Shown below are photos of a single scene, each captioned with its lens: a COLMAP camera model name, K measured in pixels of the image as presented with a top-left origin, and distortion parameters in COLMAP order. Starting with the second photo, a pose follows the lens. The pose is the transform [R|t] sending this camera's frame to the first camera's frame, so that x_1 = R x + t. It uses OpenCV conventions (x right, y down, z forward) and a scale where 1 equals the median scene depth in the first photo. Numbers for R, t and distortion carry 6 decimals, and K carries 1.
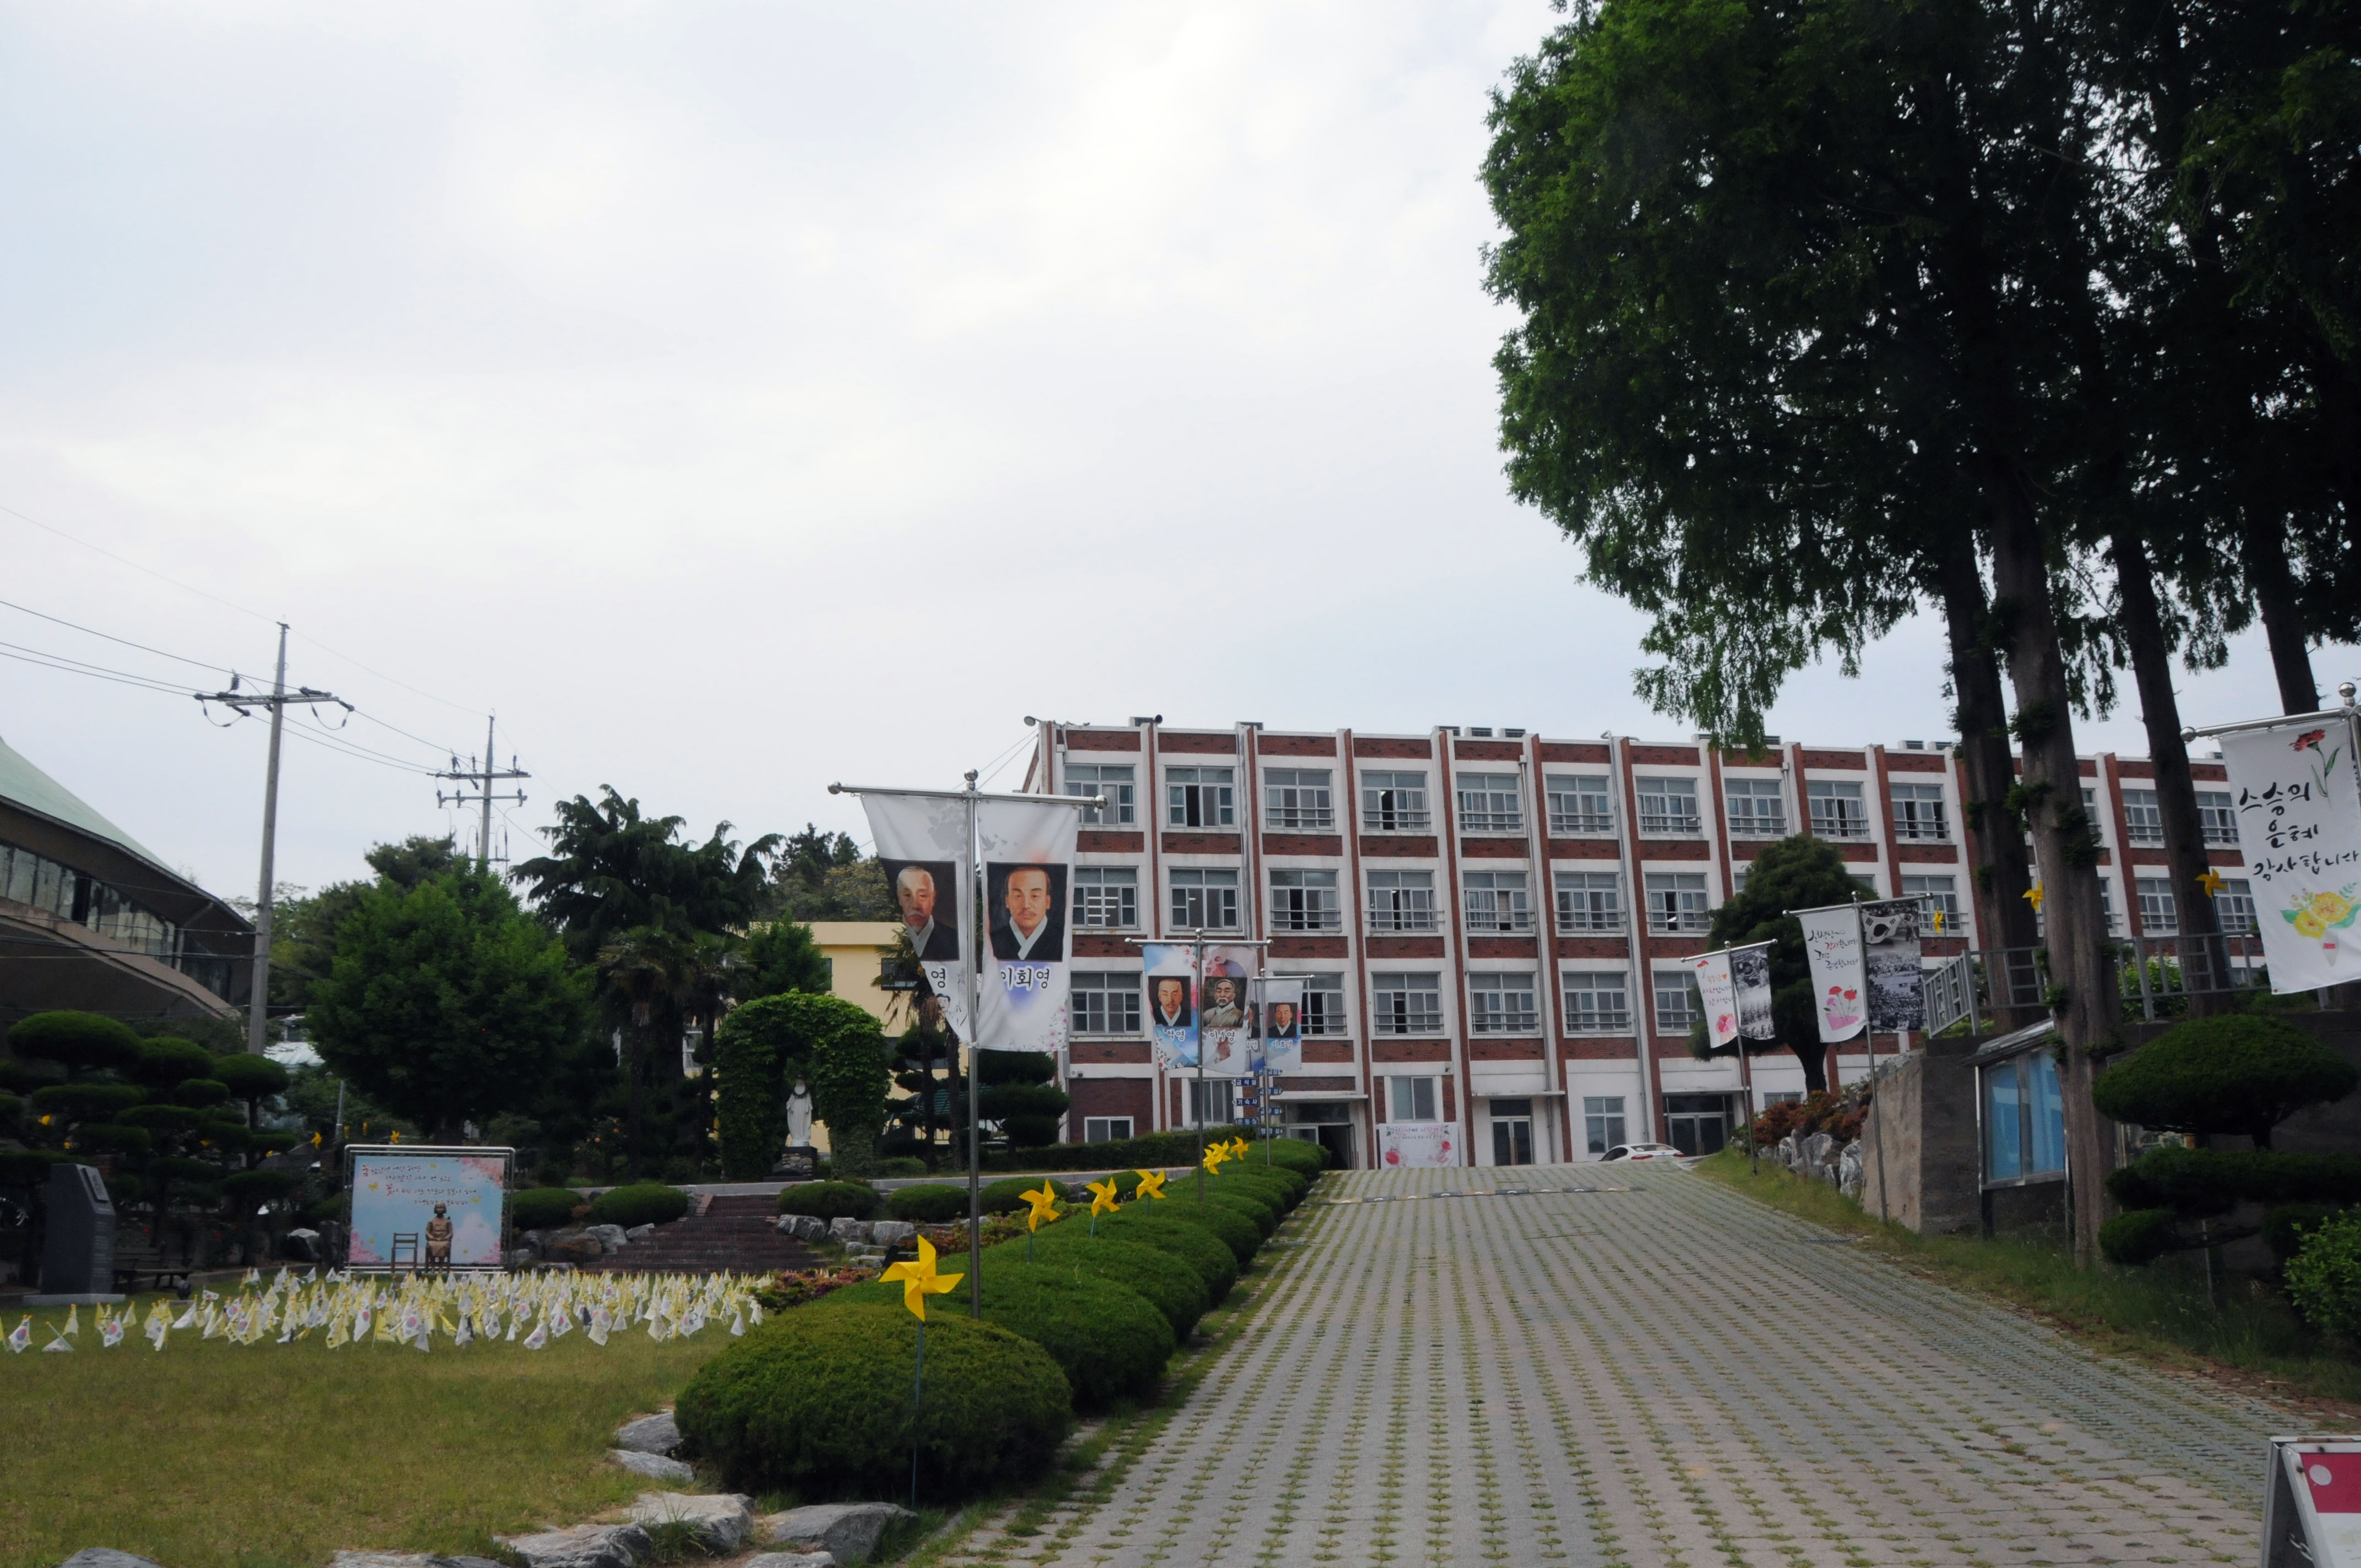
lens RADIAL K [[1834.6, 0, 1166.2], [0, 1834.6, 847.7], [0, 0, 1]] dist [-0.158153, 0.117536]
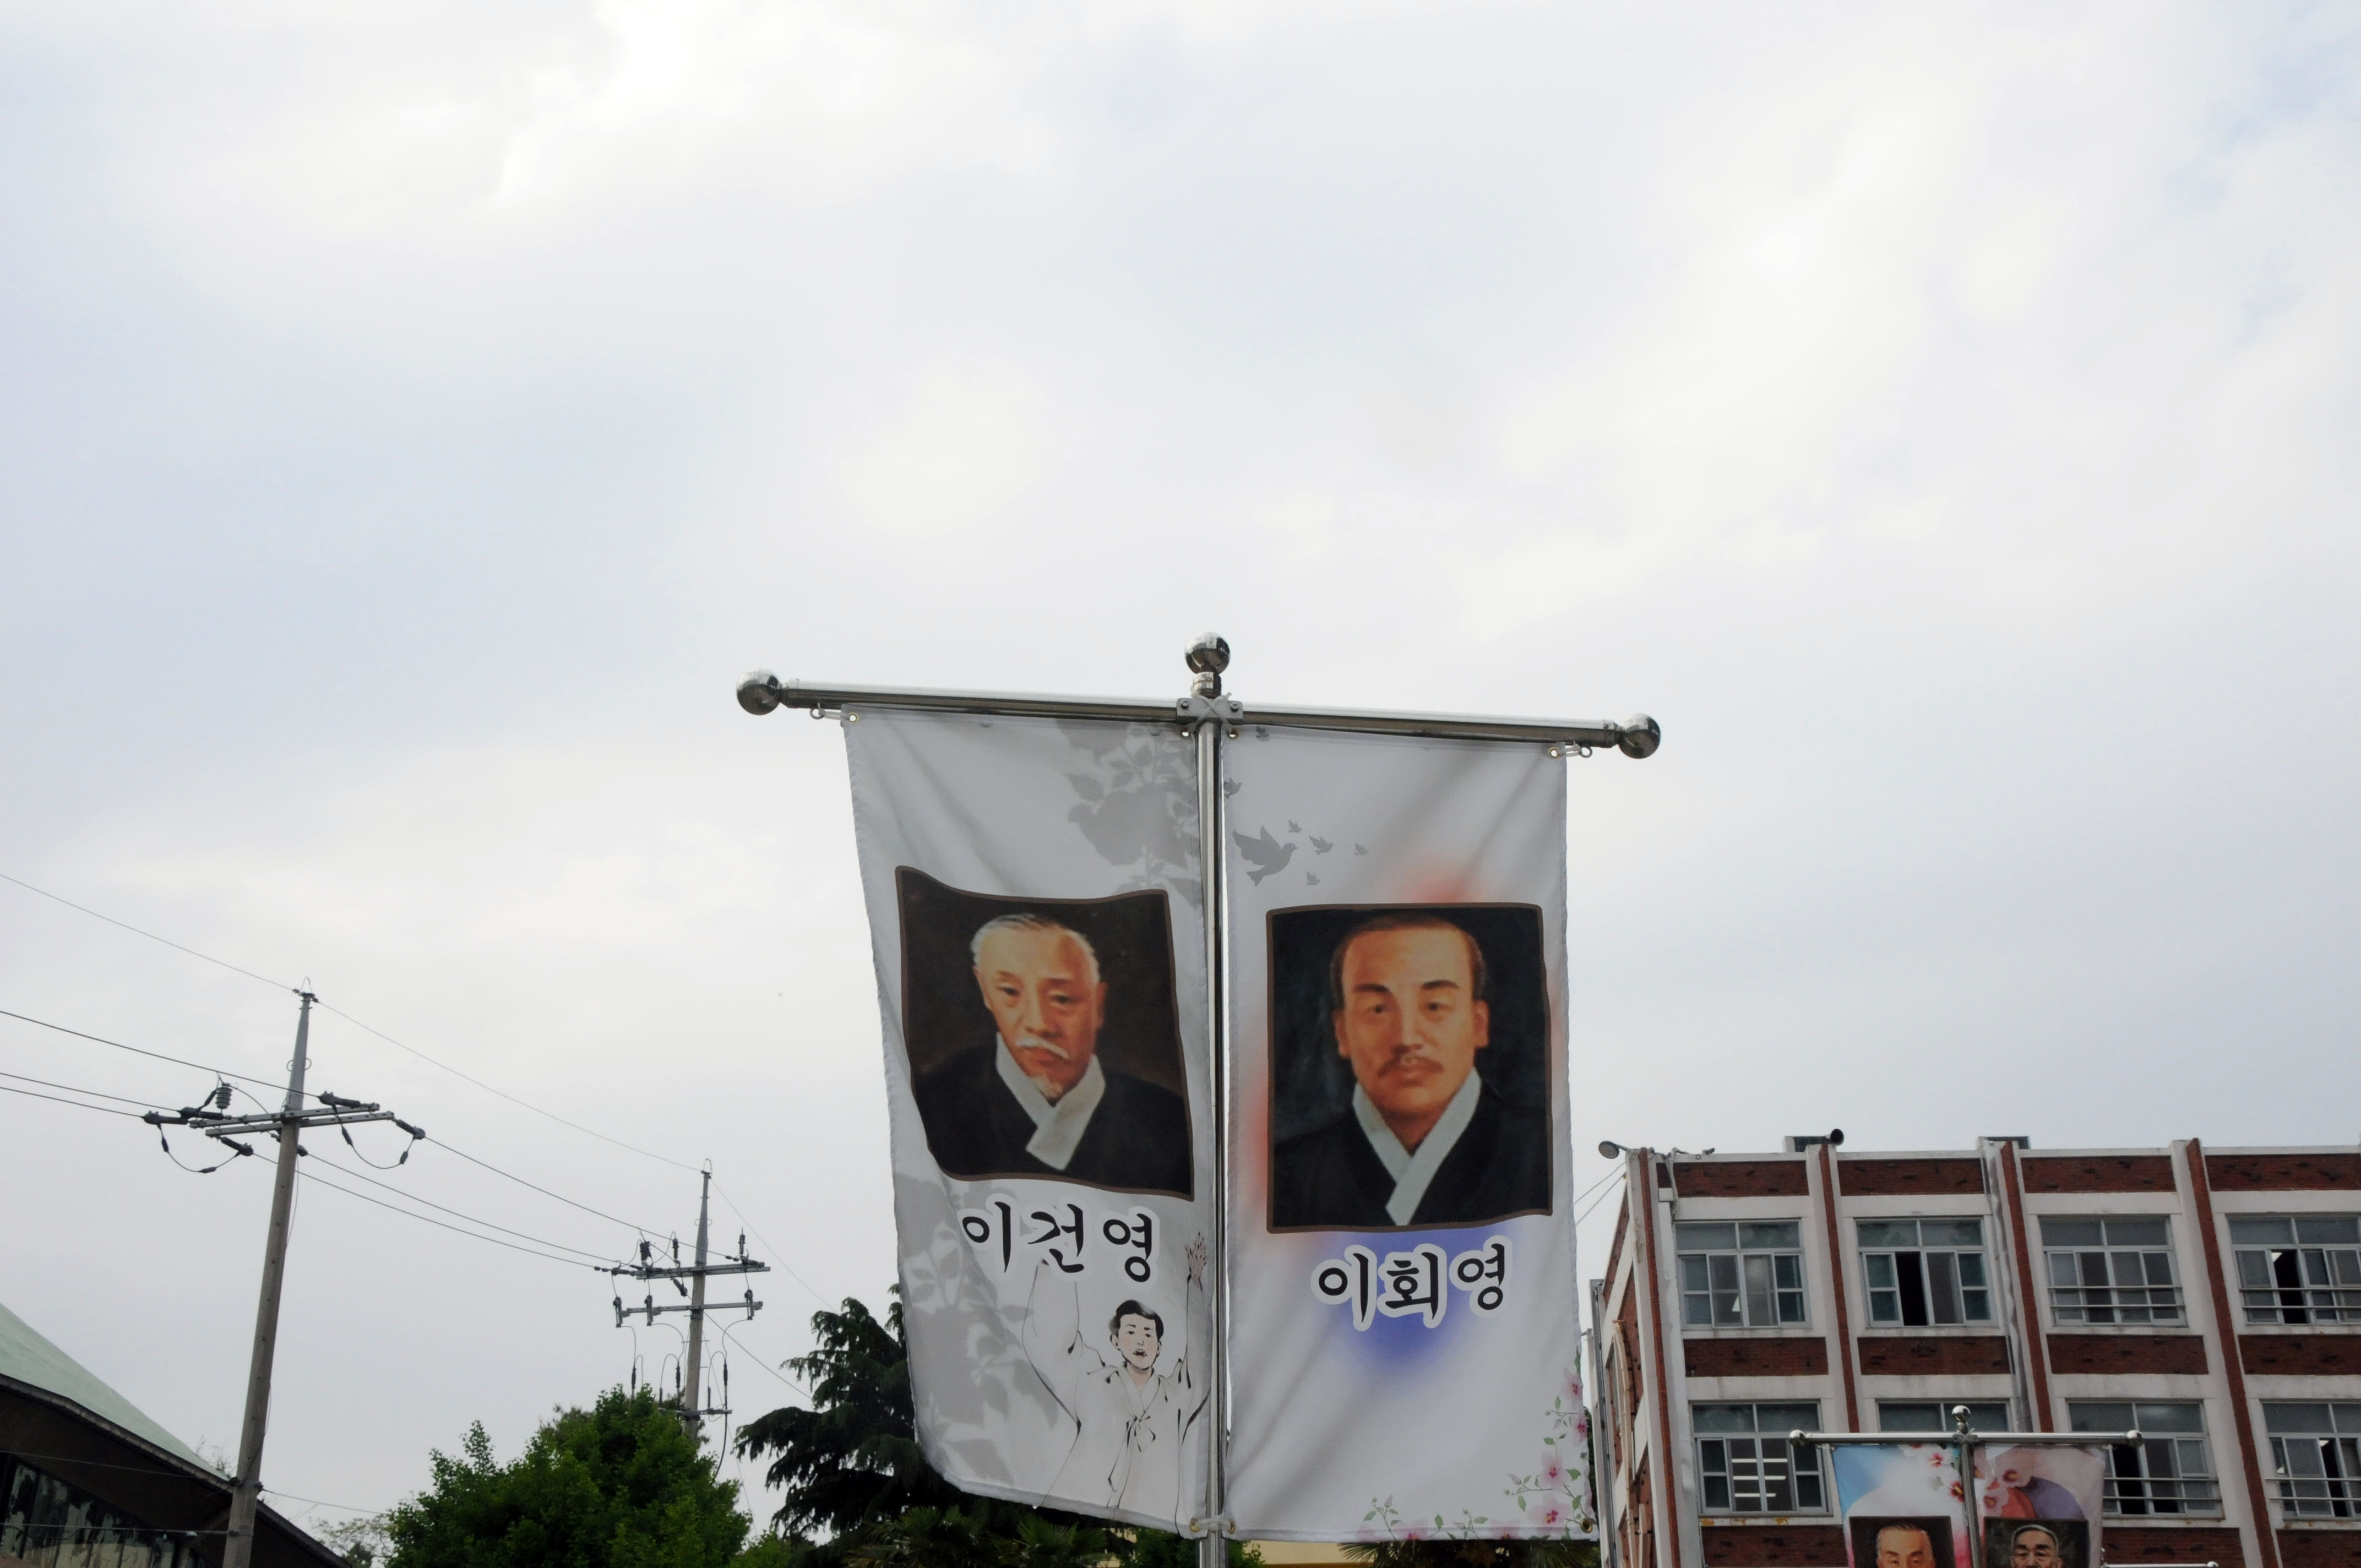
lens RADIAL K [[2802.7, 0, 1176.9], [0, 2802.7, 865.4], [0, 0, 1]] dist [0.007441, 0.356598]
pose [[0.971777, -0.072806, -0.224387, -0.001377], [0.026973, 0.979238, -0.200912, 0.017600], [0.234356, 0.189189, 0.953564, 0.102395]]
